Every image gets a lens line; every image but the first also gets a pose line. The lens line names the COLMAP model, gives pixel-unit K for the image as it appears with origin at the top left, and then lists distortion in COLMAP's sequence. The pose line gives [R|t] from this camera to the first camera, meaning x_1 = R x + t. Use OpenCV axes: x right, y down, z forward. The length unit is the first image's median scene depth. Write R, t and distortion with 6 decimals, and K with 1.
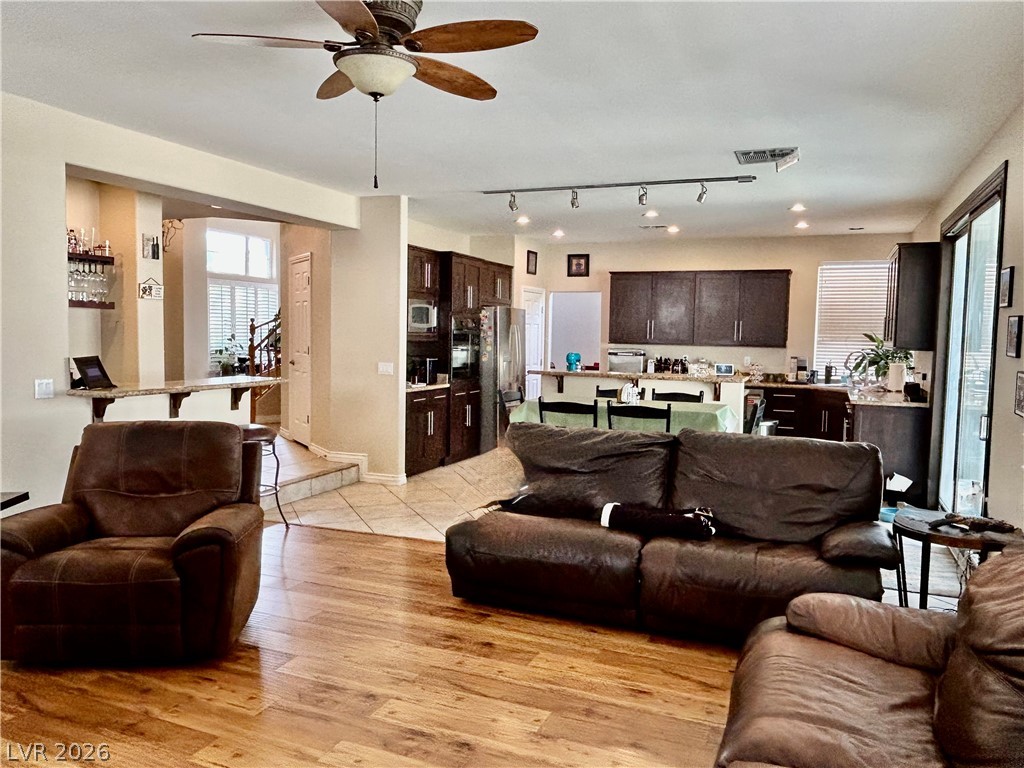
lens RADIAL K [[753.2, 0, 512.0], [0, 753.2, 384.0], [0, 0, 1]] dist [-0.004566, -0.006948]
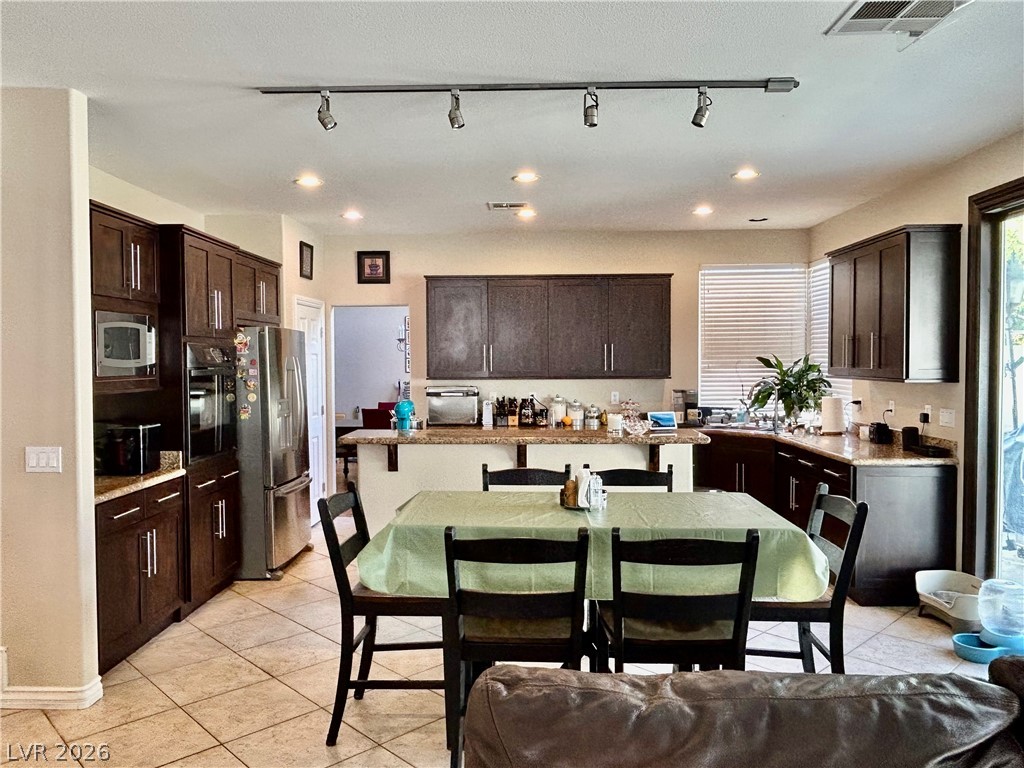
lens RADIAL K [[753.2, 0, 512.0], [0, 753.2, 384.0], [0, 0, 1]] dist [-0.004566, -0.006948]
pose [[0.934081, -0.036163, 0.355225, -0.050766], [0.047413, 0.998610, -0.023014, -0.035528], [-0.353899, 0.038339, 0.934497, 0.385267]]
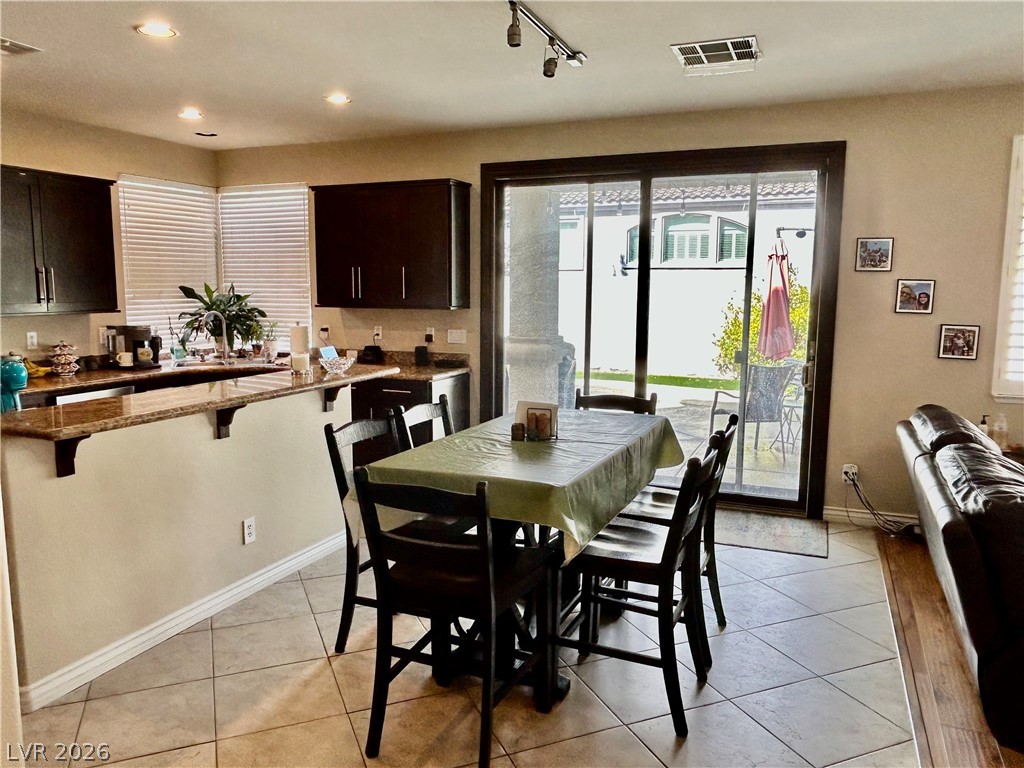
lens RADIAL K [[768.6, 0, 512.0], [0, 768.6, 384.0], [0, 0, 1]] dist [0.006506, 0.000425]
pose [[0.008736, -0.147914, 0.988962, -0.273586], [0.063355, 0.987094, 0.147075, -0.066866], [-0.997953, 0.061371, 0.017995, 0.724120]]
